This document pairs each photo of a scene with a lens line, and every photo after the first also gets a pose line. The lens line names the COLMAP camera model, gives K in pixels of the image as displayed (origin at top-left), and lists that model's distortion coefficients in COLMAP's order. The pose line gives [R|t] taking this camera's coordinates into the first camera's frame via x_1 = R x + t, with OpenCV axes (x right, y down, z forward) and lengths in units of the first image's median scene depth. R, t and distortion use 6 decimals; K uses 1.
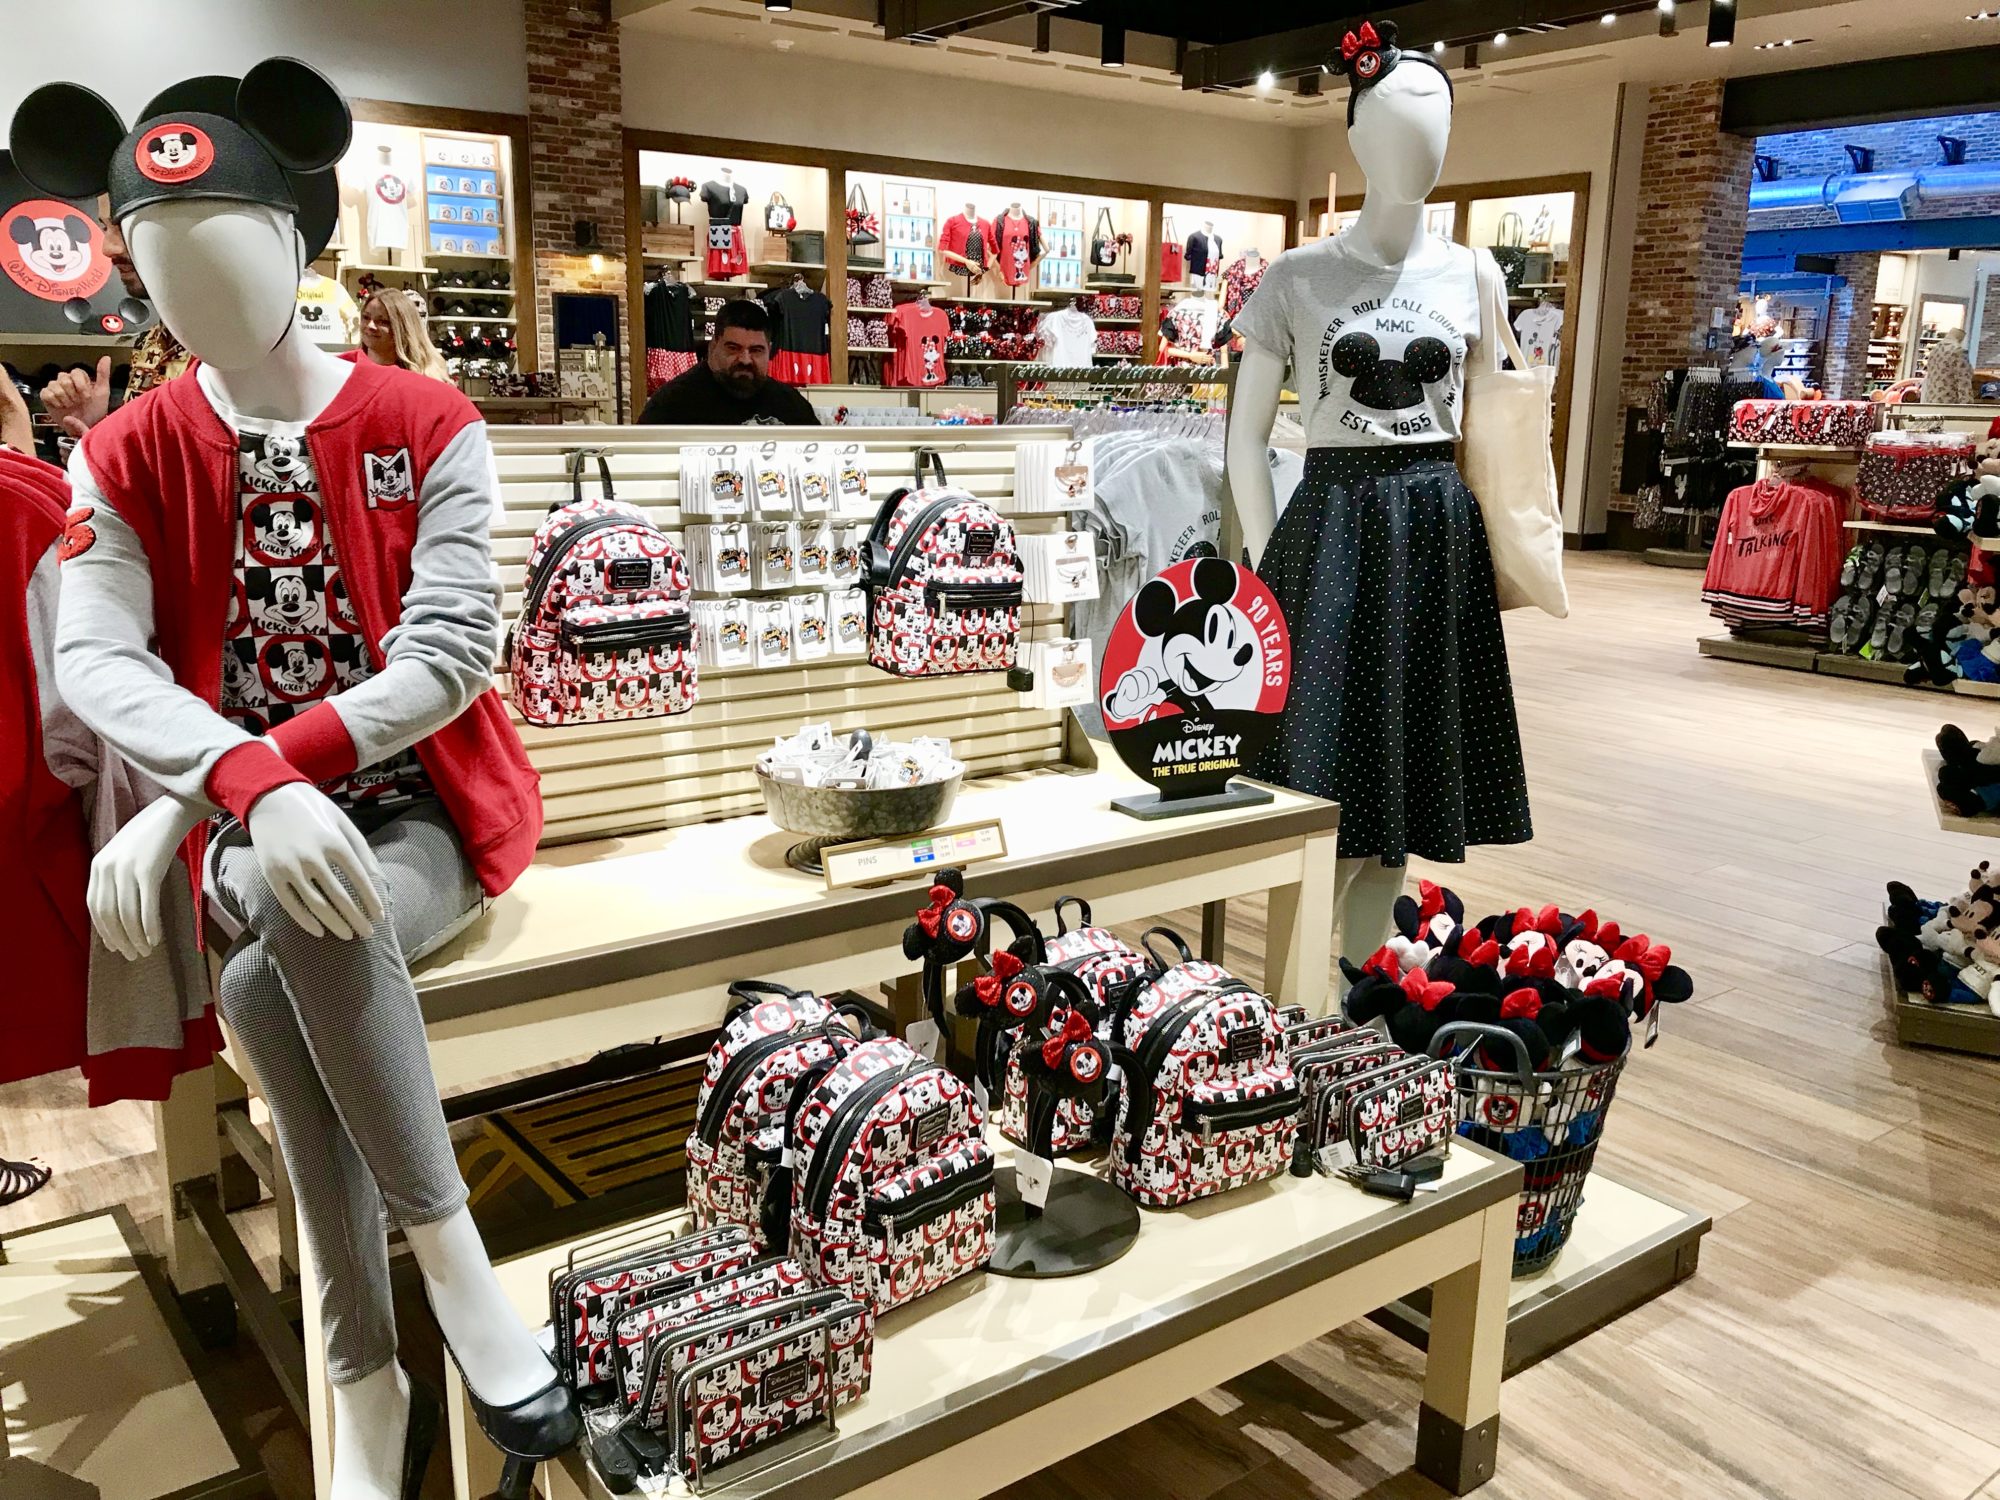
lens RADIAL K [[1650.5, 0, 998.3], [0, 1650.5, 749.3], [0, 0, 1]] dist [-0.003261, -0.009788]
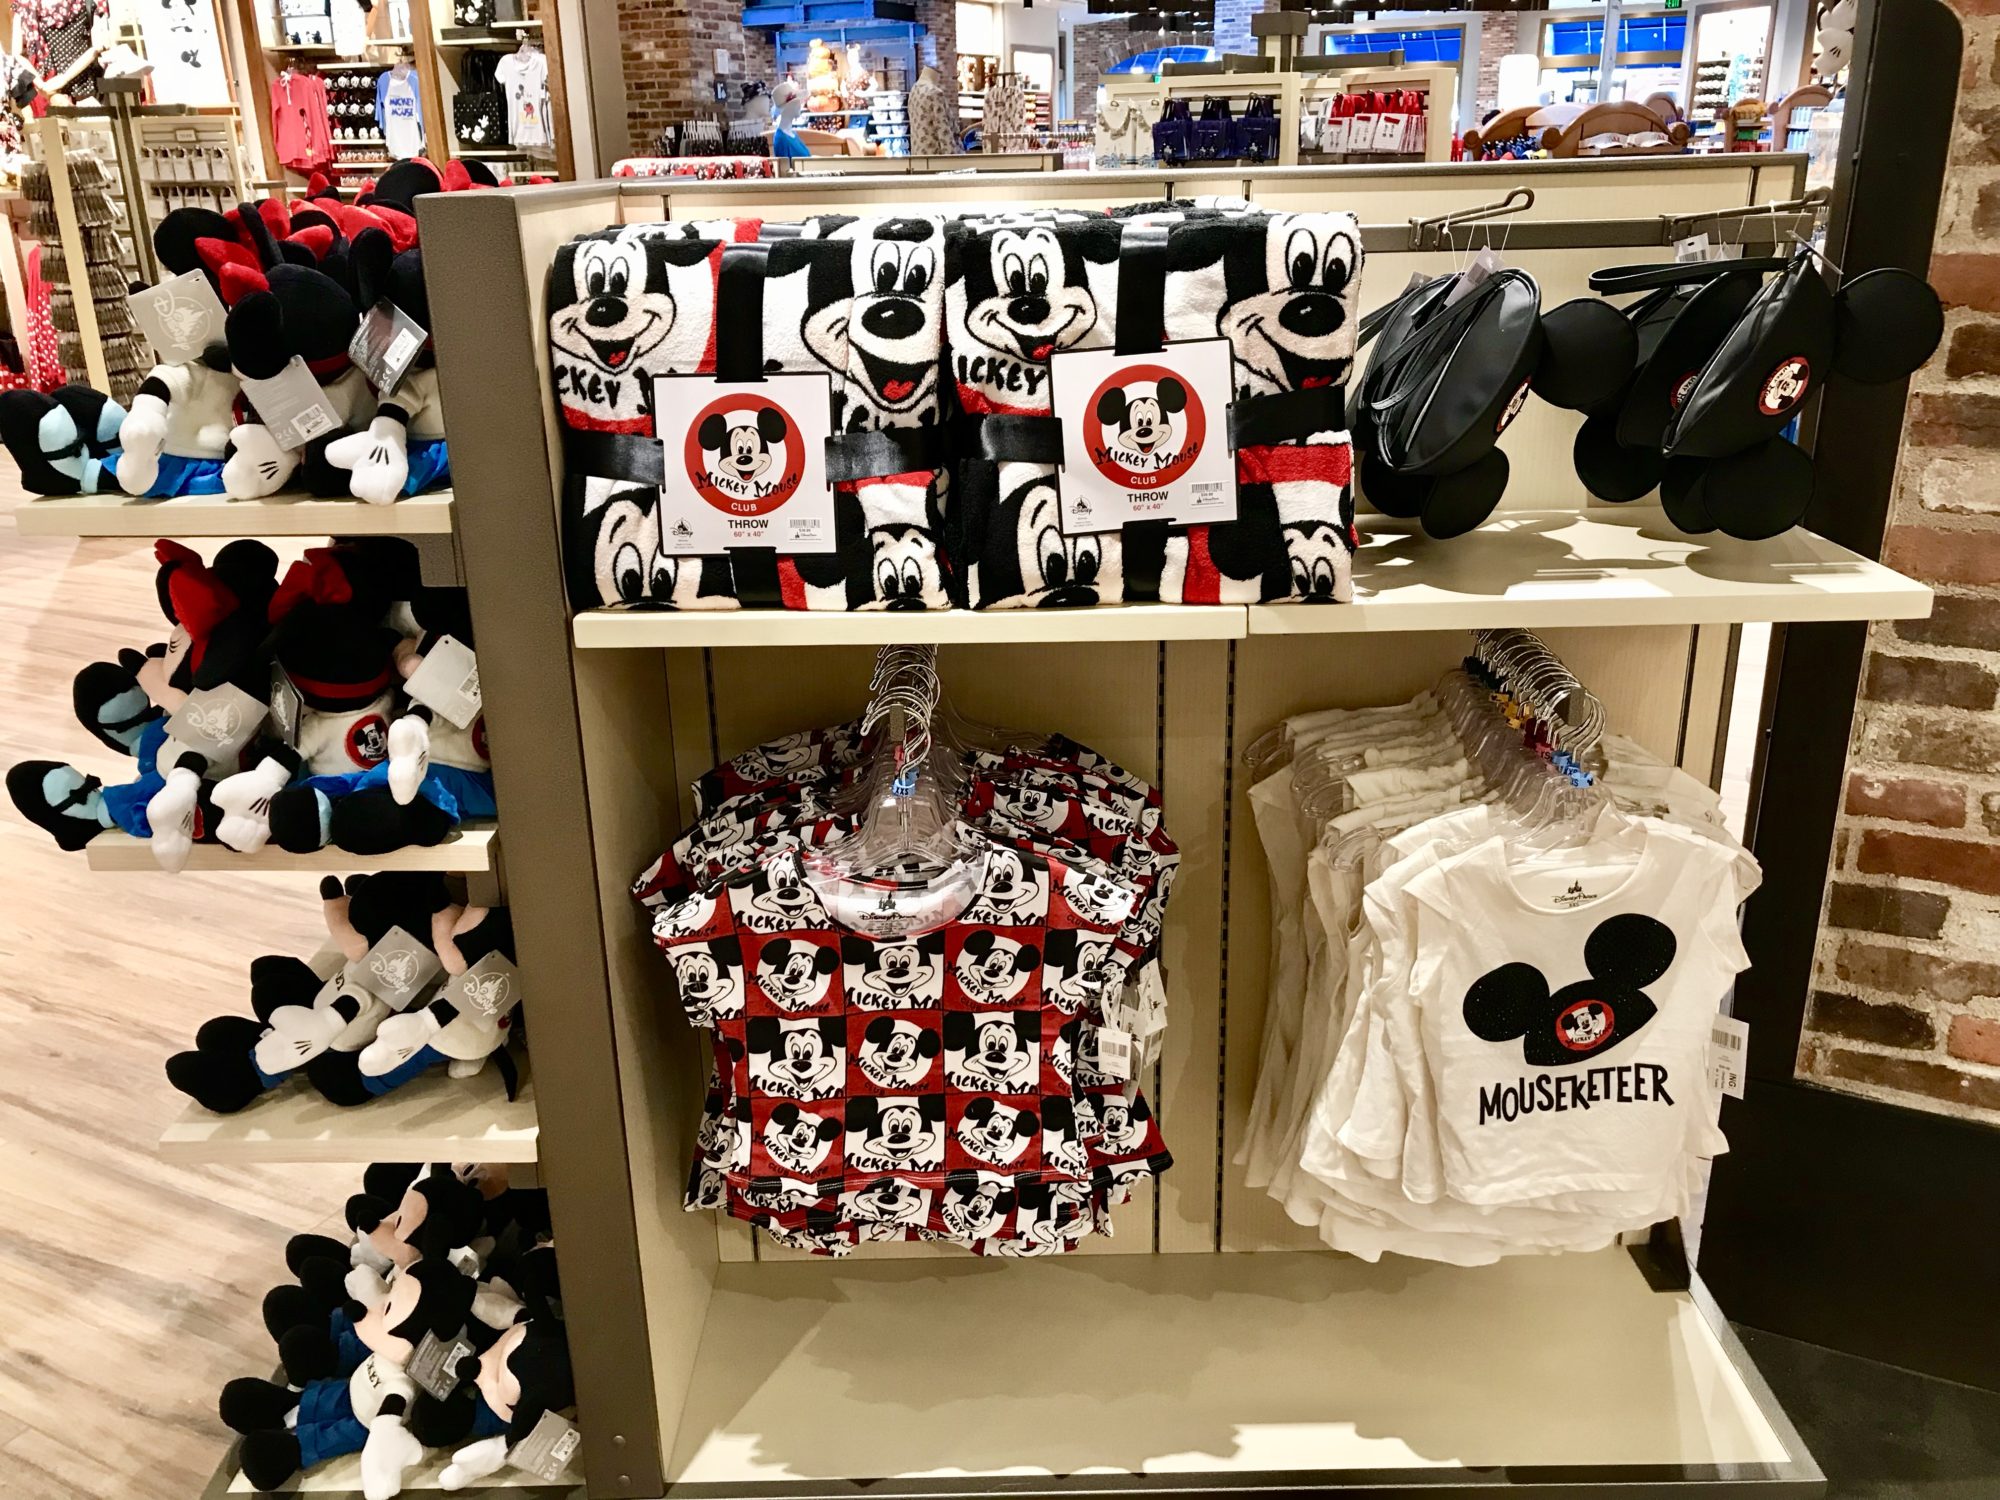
lens RADIAL K [[1650.5, 0, 1001.8], [0, 1650.5, 750.6], [0, 0, 1]] dist [-0.003261, -0.009788]
pose [[0.892938, -0.181274, 0.412070, 0.098434], [0.126506, 0.979501, 0.156759, -0.017816], [-0.432040, -0.087846, 0.897566, 0.090022]]
